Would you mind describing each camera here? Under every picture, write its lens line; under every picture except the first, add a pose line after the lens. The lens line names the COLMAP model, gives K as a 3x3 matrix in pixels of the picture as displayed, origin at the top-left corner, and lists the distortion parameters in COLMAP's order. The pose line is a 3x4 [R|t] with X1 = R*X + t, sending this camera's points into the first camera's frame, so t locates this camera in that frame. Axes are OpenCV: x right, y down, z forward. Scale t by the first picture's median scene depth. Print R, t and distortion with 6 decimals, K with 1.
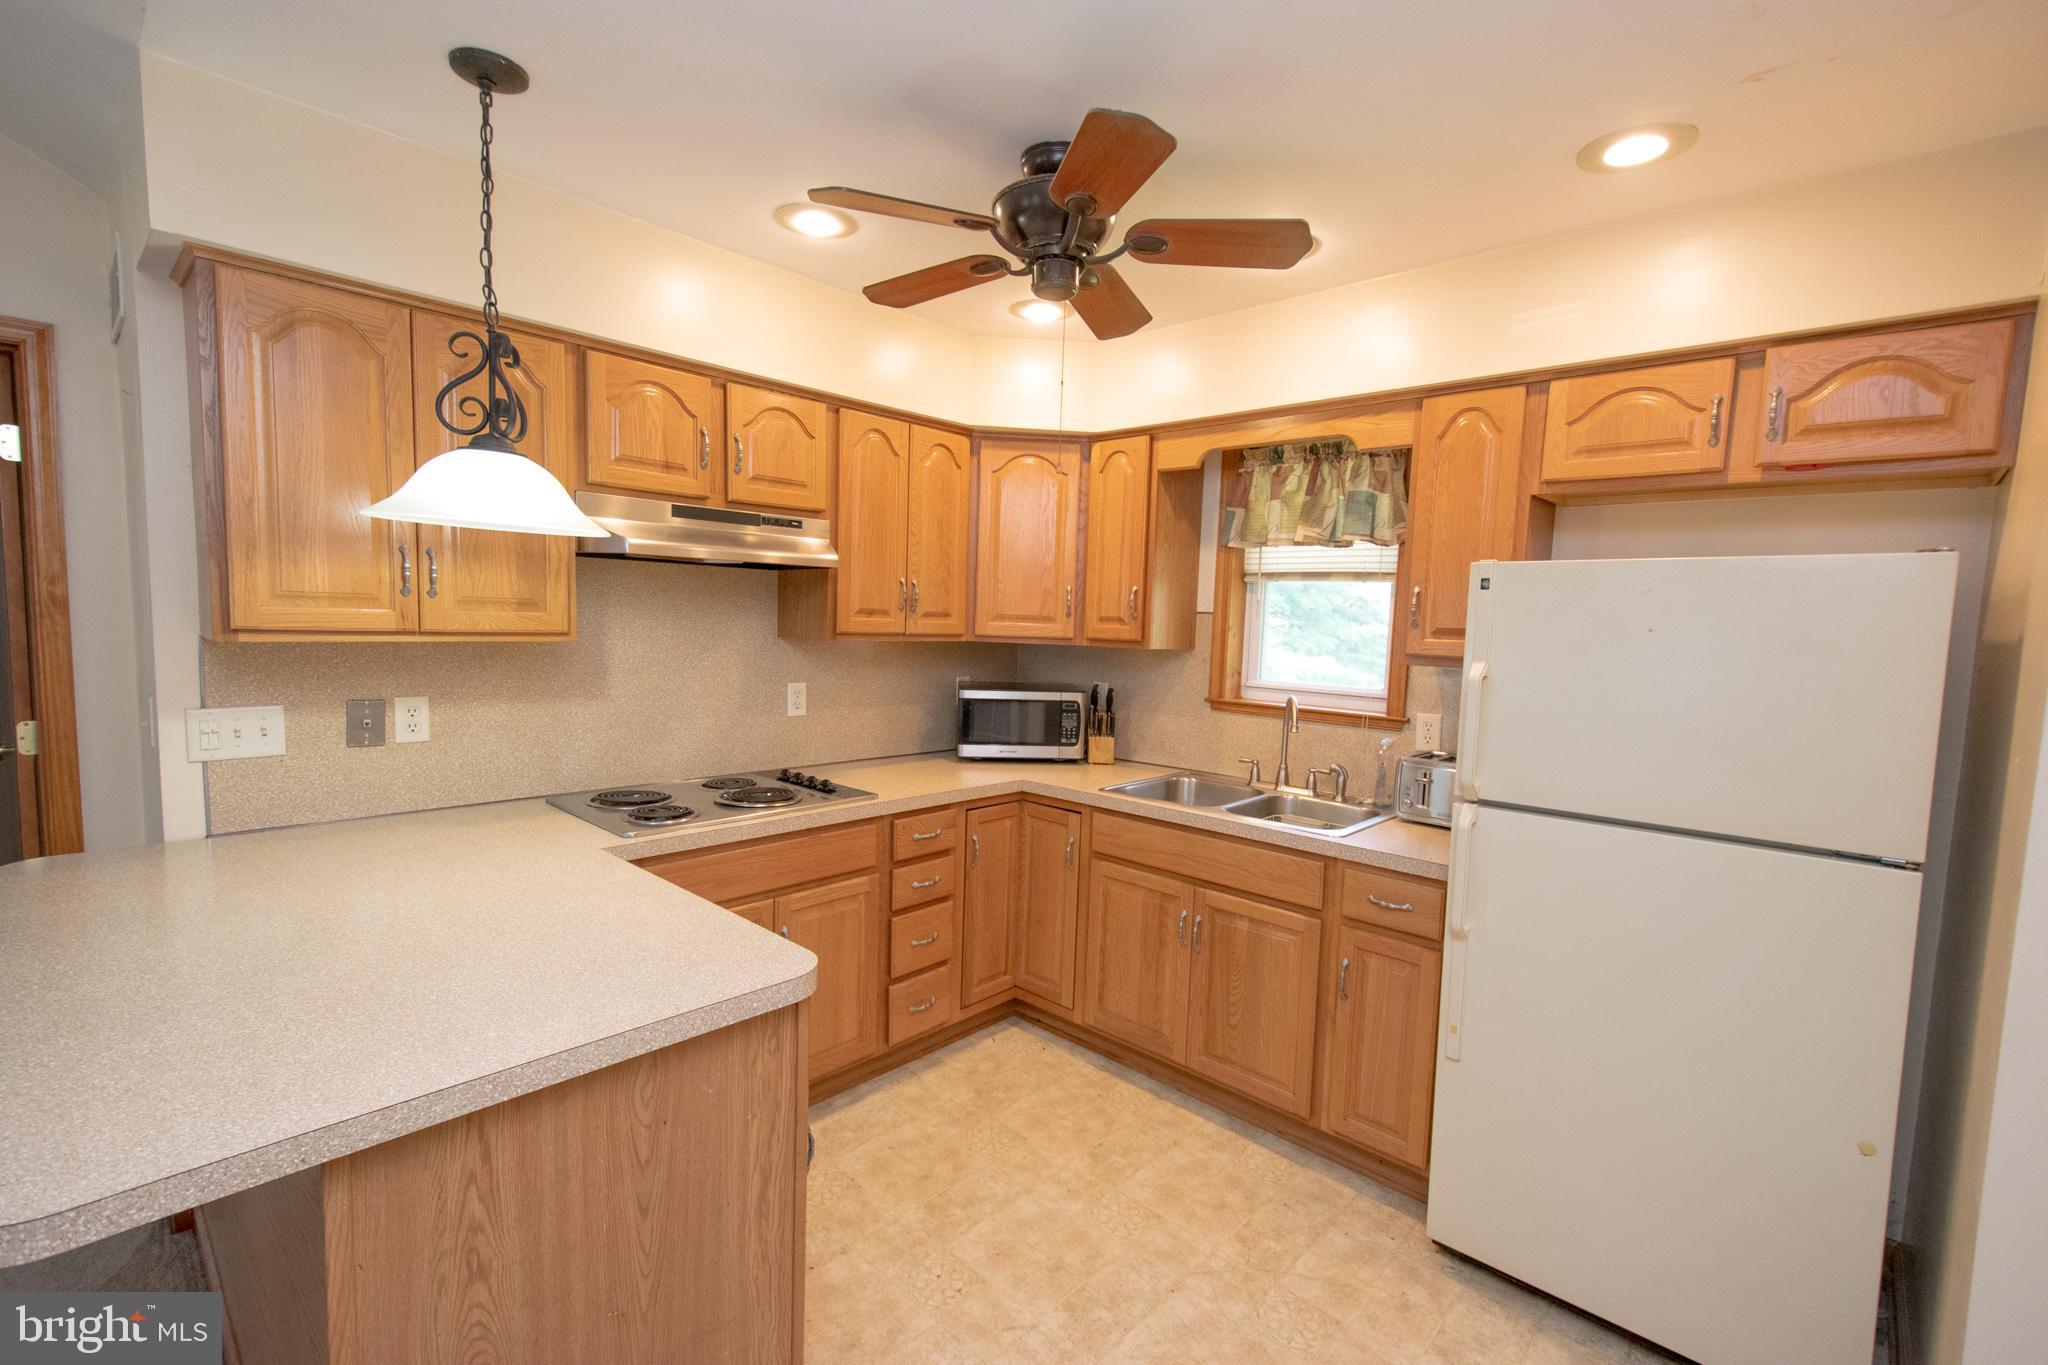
lens RADIAL K [[881.2, 0, 1024.4], [0, 881.2, 686.3], [0, 0, 1]] dist [0.003523, -0.000219]
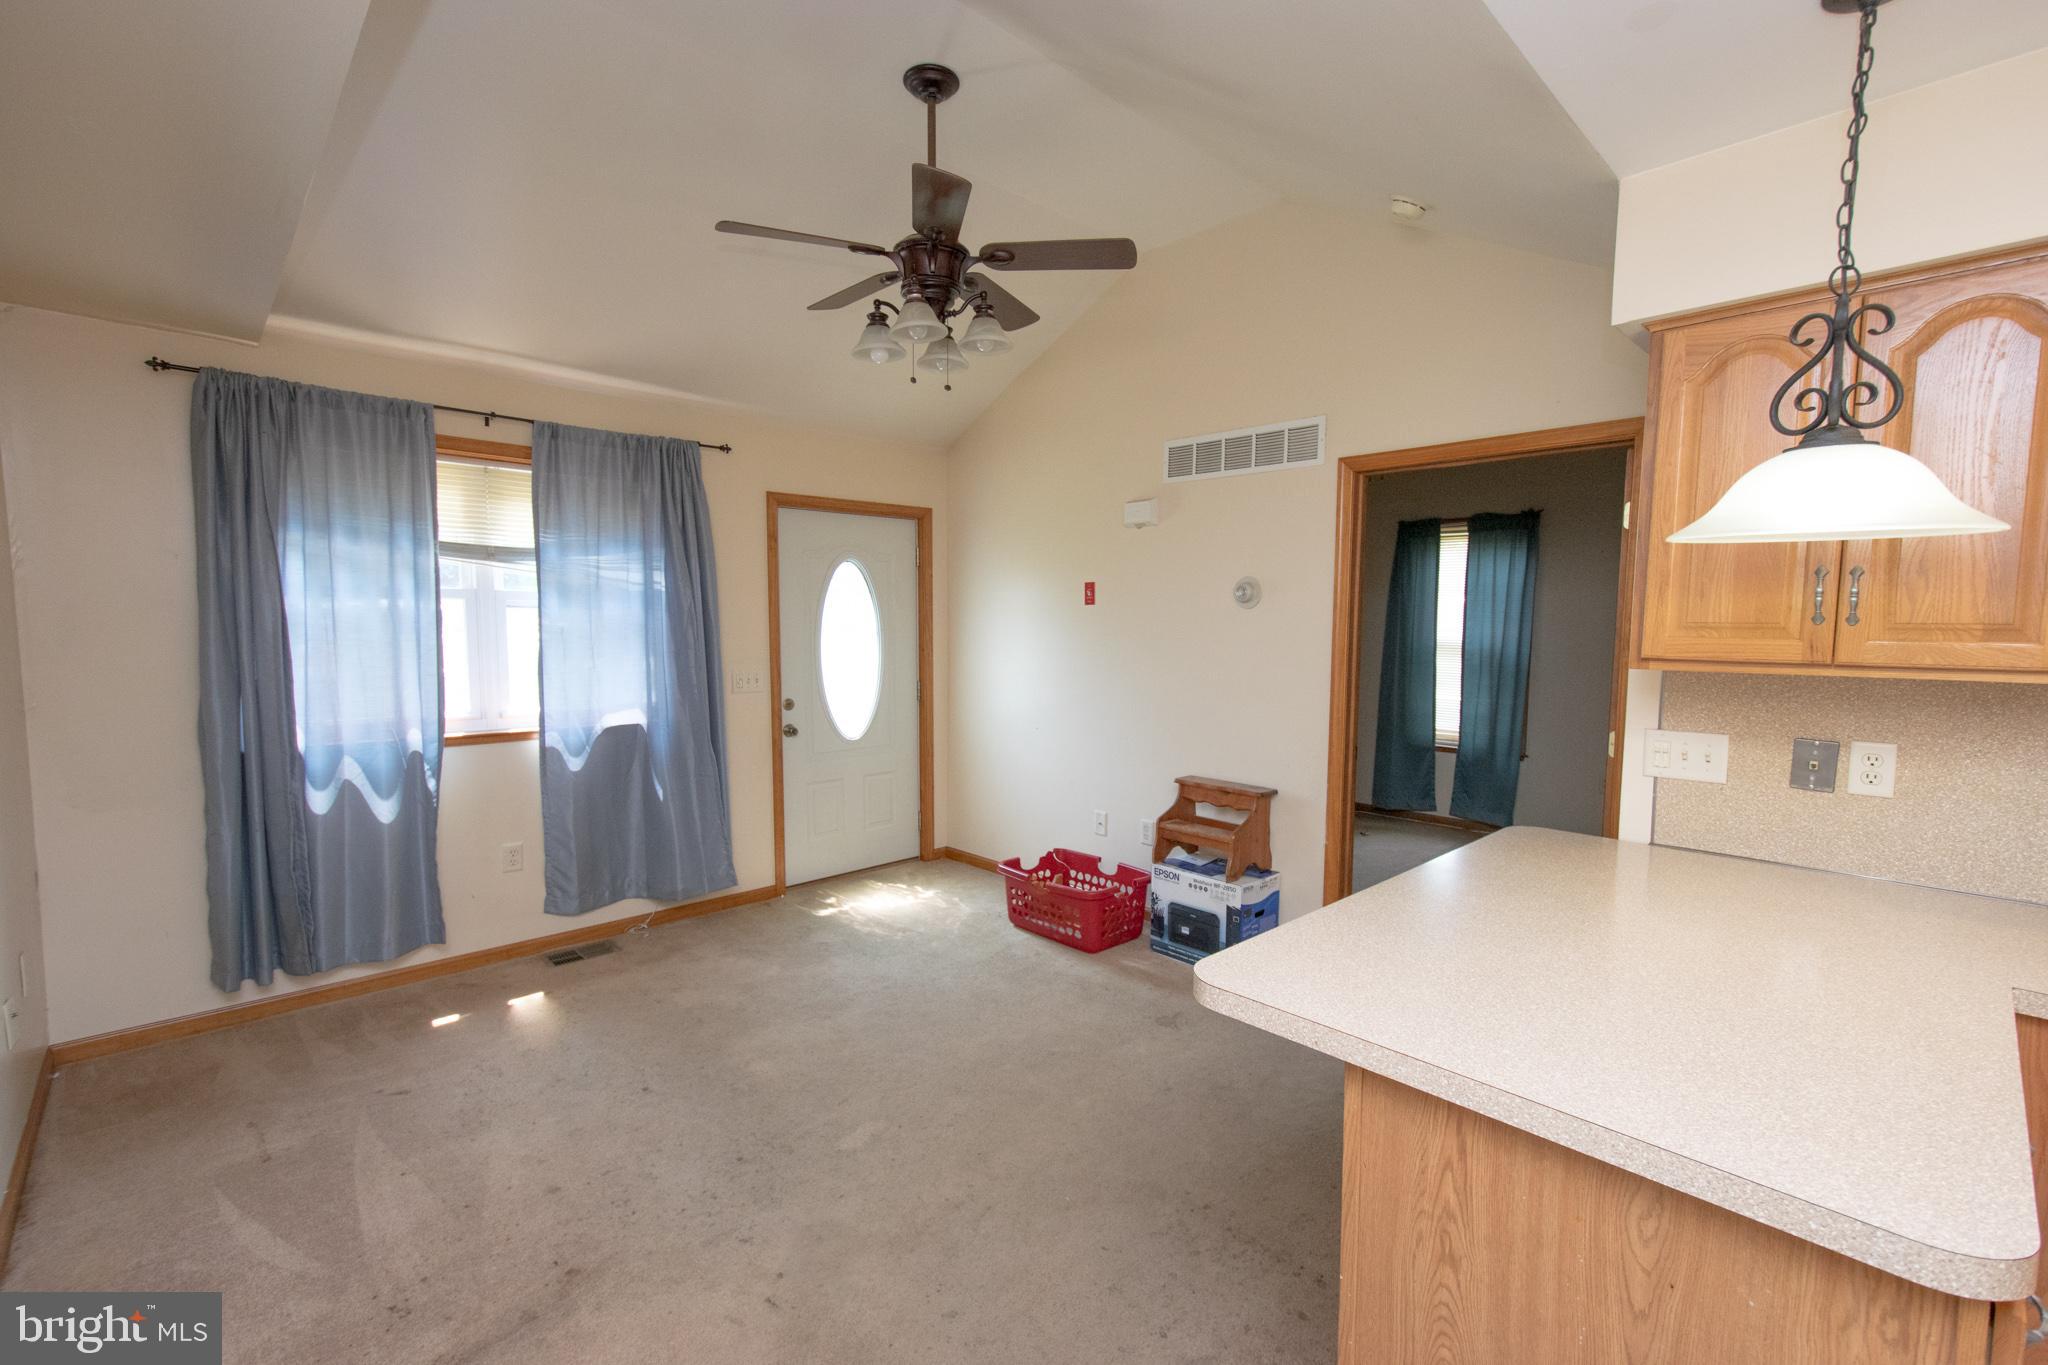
lens RADIAL K [[890.7, 0, 1030.4], [0, 890.7, 682.2], [0, 0, 1]] dist [0.001936, -0.000219]
pose [[-0.056882, 0.036513, -0.997713, 0.202339], [-0.088155, 0.995244, 0.041448, -0.009559], [0.994481, 0.090311, -0.053393, 0.224121]]
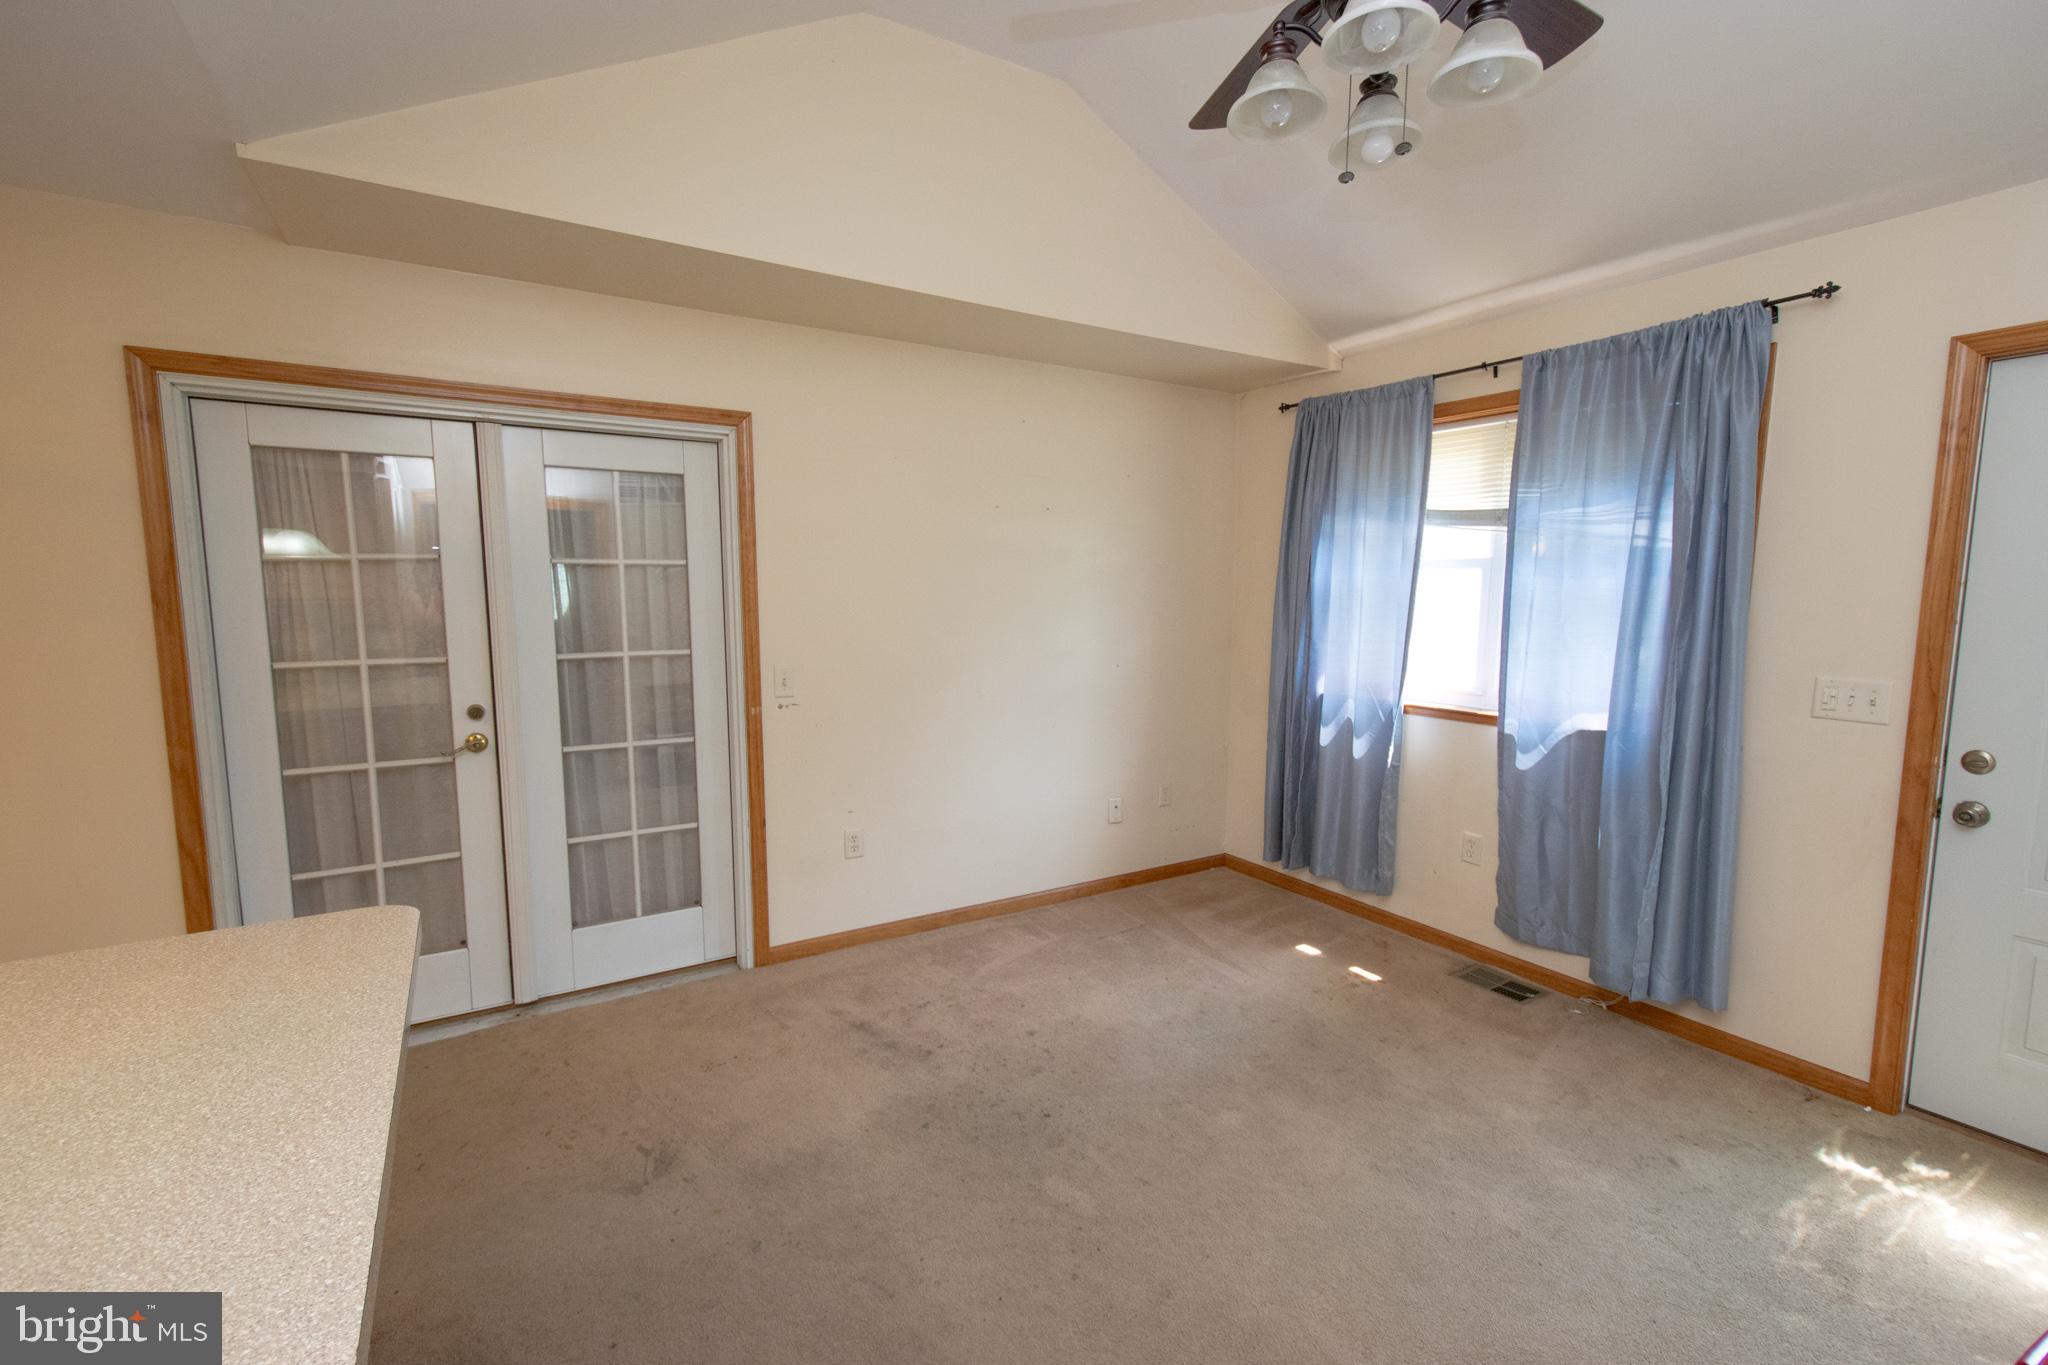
lens RADIAL K [[881.2, 0, 1024.4], [0, 881.2, 686.3], [0, 0, 1]] dist [0.003523, -0.000219]
pose [[-0.963293, -0.067999, 0.259698, -1.001560], [-0.015871, 0.980121, 0.197763, -0.091226], [-0.267984, 0.186382, -0.945223, 0.786988]]
